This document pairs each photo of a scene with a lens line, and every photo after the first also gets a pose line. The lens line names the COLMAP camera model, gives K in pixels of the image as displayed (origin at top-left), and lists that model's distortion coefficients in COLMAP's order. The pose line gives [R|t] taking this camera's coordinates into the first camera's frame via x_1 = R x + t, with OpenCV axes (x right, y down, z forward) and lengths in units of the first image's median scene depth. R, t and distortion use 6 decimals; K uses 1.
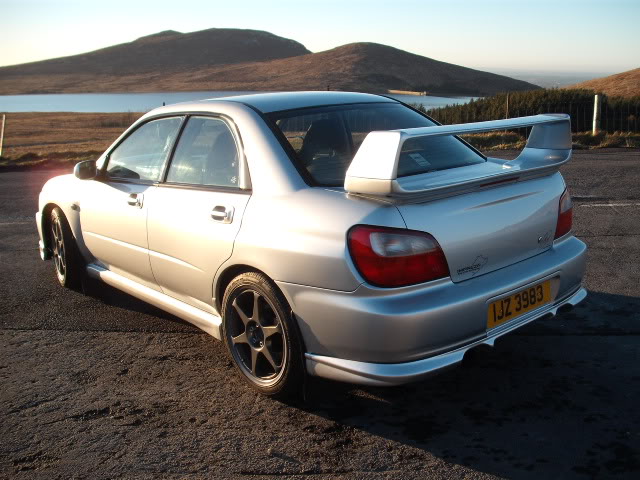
lens RADIAL K [[705.0, 0, 320.0], [0, 705.0, 240.0], [0, 0, 1]] dist [-0.163248, 0.182615]
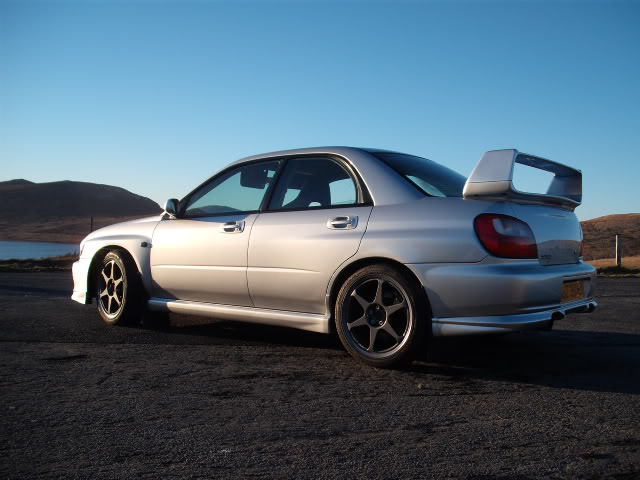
lens RADIAL K [[705.0, 0, 320.0], [0, 705.0, 240.0], [0, 0, 1]] dist [-0.163248, 0.182615]
pose [[0.976685, 0.054928, 0.207532, -0.473957], [-0.006272, 0.973601, -0.228172, 0.302337], [-0.214586, 0.221550, 0.951246, -0.197349]]
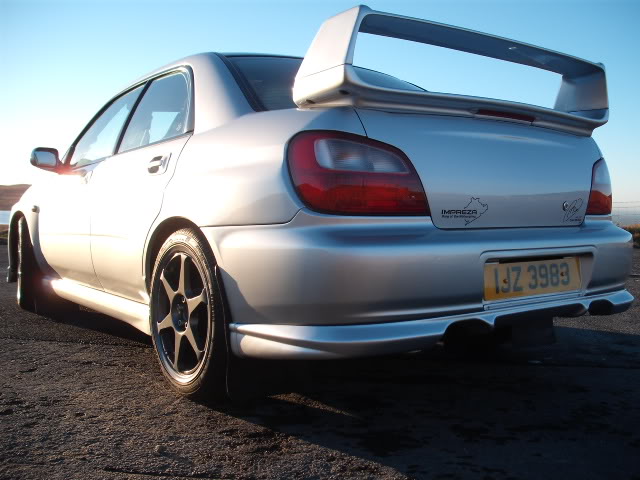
lens RADIAL K [[705.0, 0, 320.0], [0, 705.0, 240.0], [0, 0, 1]] dist [-0.163248, 0.182615]
pose [[0.995364, 0.045107, -0.084949, 0.123989], [-0.059890, 0.981762, -0.180434, 0.193286], [0.075261, 0.184685, 0.979912, 0.269631]]
